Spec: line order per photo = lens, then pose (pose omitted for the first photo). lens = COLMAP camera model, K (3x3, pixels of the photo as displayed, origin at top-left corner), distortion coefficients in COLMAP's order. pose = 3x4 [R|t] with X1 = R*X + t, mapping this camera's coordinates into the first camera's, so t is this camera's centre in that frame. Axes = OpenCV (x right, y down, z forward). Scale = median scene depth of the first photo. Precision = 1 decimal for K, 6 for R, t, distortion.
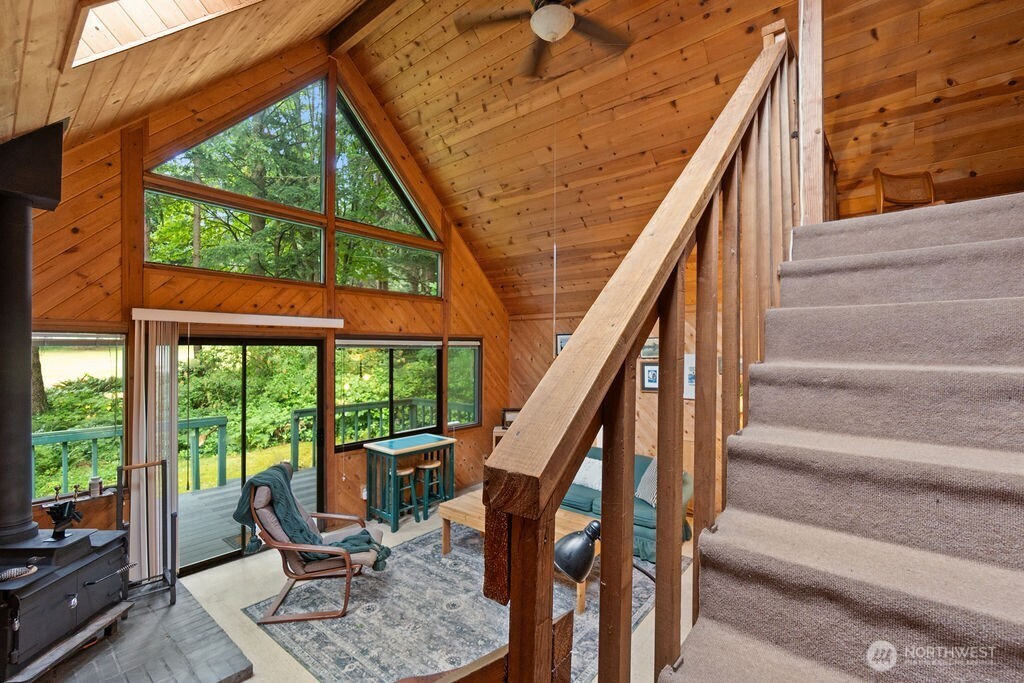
lens RADIAL K [[444.9, 0, 514.6], [0, 444.9, 351.1], [0, 0, 1]] dist [-0.006417, 0.001891]
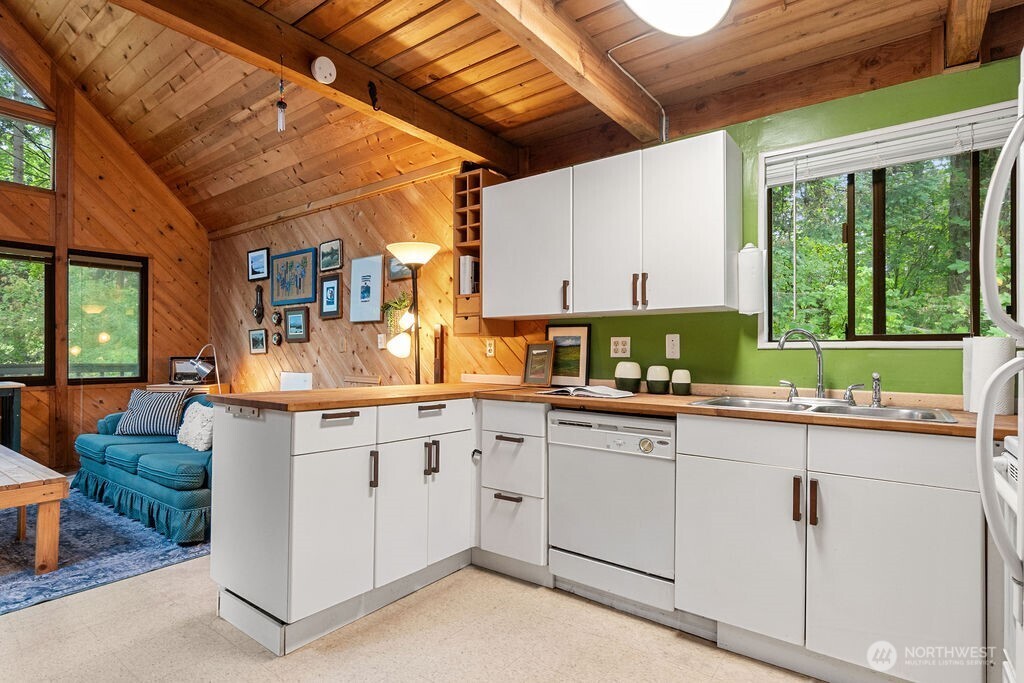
lens RADIAL K [[525.1, 0, 510.0], [0, 525.1, 349.6], [0, 0, 1]] dist [-0.003317, 0.000653]
pose [[0.998821, -0.001288, 0.048518, 0.641219], [0.001932, 0.999911, -0.013229, 0.178131], [-0.048497, 0.013307, 0.998735, 0.188309]]
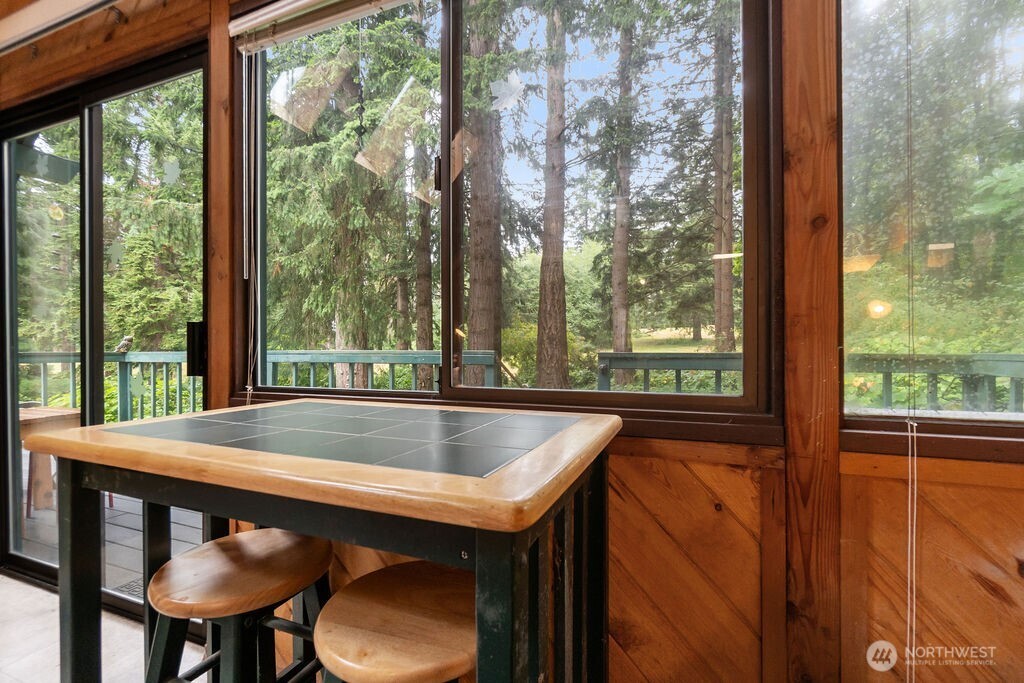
lens RADIAL K [[444.9, 0, 524.9], [0, 444.9, 352.9], [0, 0, 1]] dist [-0.006417, 0.001891]
pose [[0.334686, -0.000324, -0.942330, -0.067350], [-0.001578, 0.999998, -0.000905, 0.195889], [0.942328, 0.001790, 0.334685, 1.101305]]
